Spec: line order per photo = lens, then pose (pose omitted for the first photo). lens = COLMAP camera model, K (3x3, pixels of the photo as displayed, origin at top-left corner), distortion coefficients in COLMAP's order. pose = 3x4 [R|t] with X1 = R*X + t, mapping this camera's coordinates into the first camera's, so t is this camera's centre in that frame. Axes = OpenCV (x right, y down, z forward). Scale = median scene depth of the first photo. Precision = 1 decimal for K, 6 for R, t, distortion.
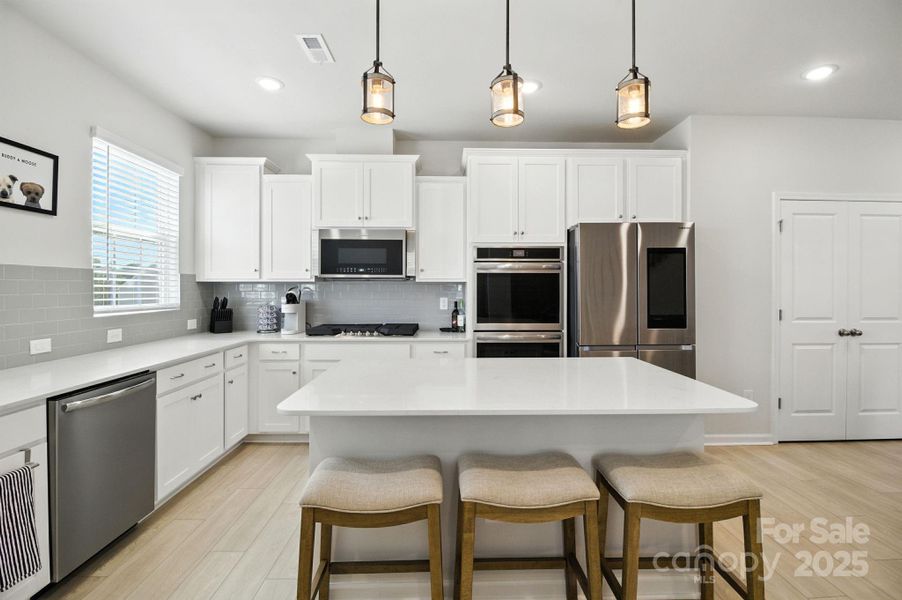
lens RADIAL K [[424.6, 0, 451.0], [0, 424.6, 300.0], [0, 0, 1]] dist [-0.001423, -0.000596]
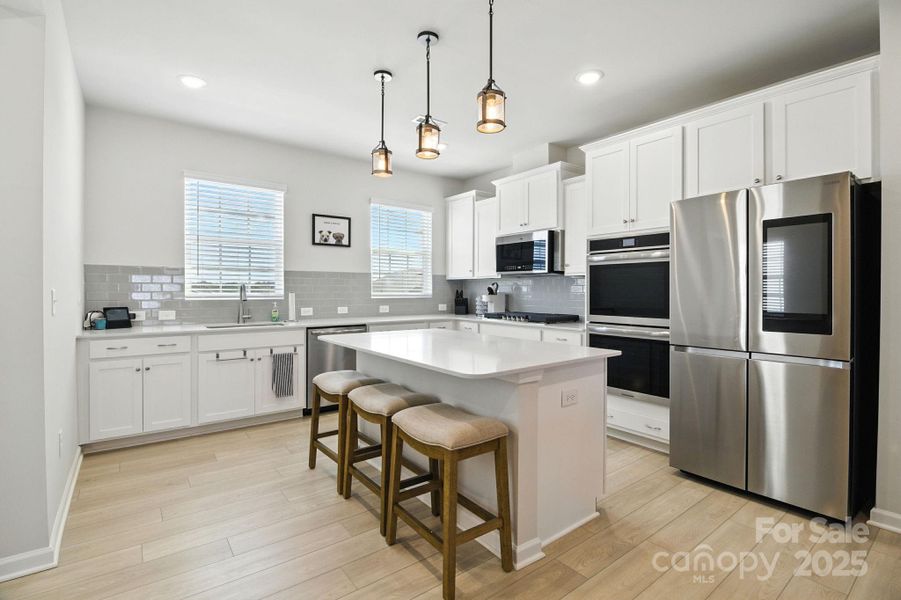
lens RADIAL K [[424.1, 0, 450.5], [0, 424.1, 300.0], [0, 0, 1]] dist [-0.001423, -0.000596]
pose [[0.589873, 0.019931, -0.807250, 0.687664], [-0.025513, 0.999656, 0.006039, 0.022101], [0.807093, 0.017033, 0.590179, 0.126330]]
